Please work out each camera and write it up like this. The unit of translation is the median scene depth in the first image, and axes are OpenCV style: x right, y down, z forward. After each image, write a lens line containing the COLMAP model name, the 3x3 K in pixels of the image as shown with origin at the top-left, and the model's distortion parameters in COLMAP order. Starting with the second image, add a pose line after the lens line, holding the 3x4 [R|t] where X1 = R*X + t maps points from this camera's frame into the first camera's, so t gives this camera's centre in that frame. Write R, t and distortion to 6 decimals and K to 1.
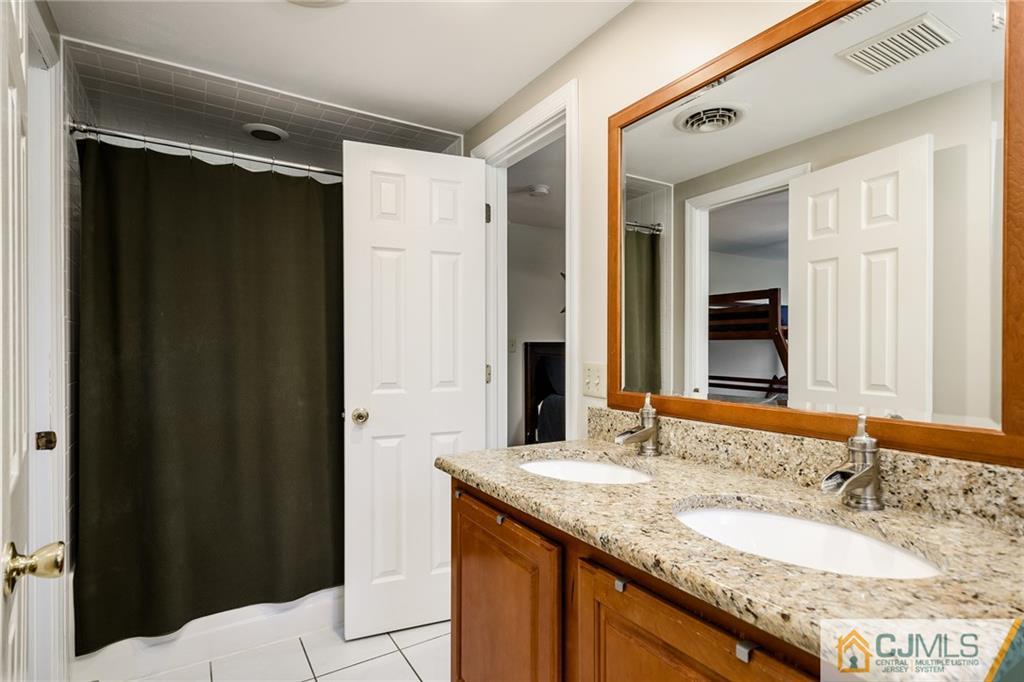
lens RADIAL K [[523.7, 0, 515.8], [0, 523.7, 343.3], [0, 0, 1]] dist [-0.001366, -0.000087]
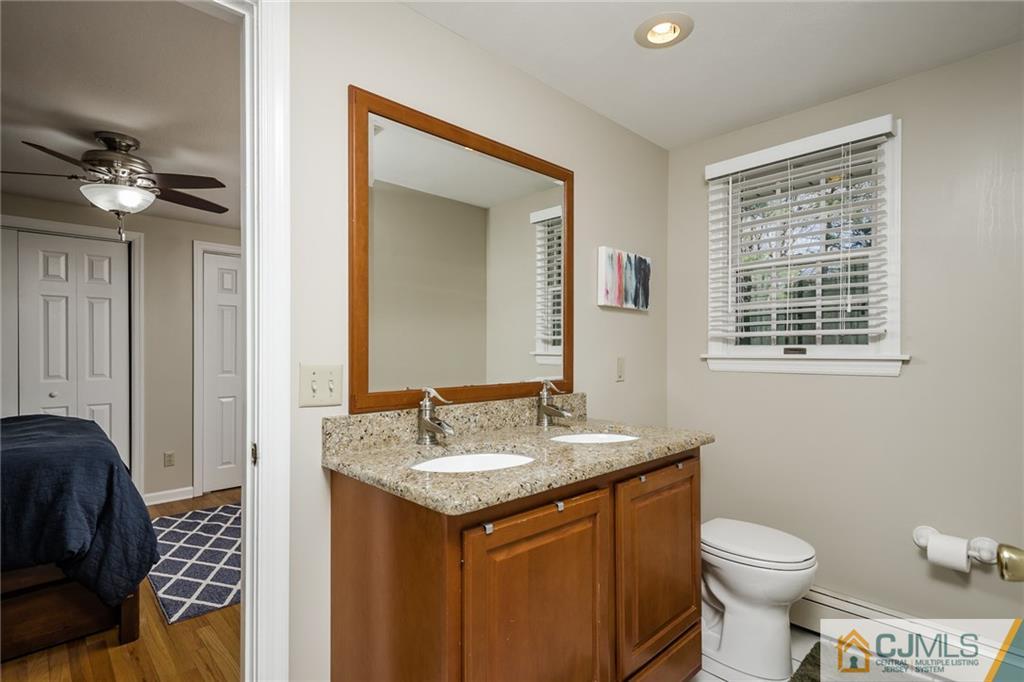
lens RADIAL K [[500.1, 0, 516.0], [0, 500.1, 345.5], [0, 0, 1]] dist [0.001516, 0.000013]
pose [[-0.208964, -0.004418, 0.977913, -0.930864], [-0.016833, 0.999858, 0.000920, 0.001719], [-0.977778, -0.016269, -0.209009, 1.183414]]
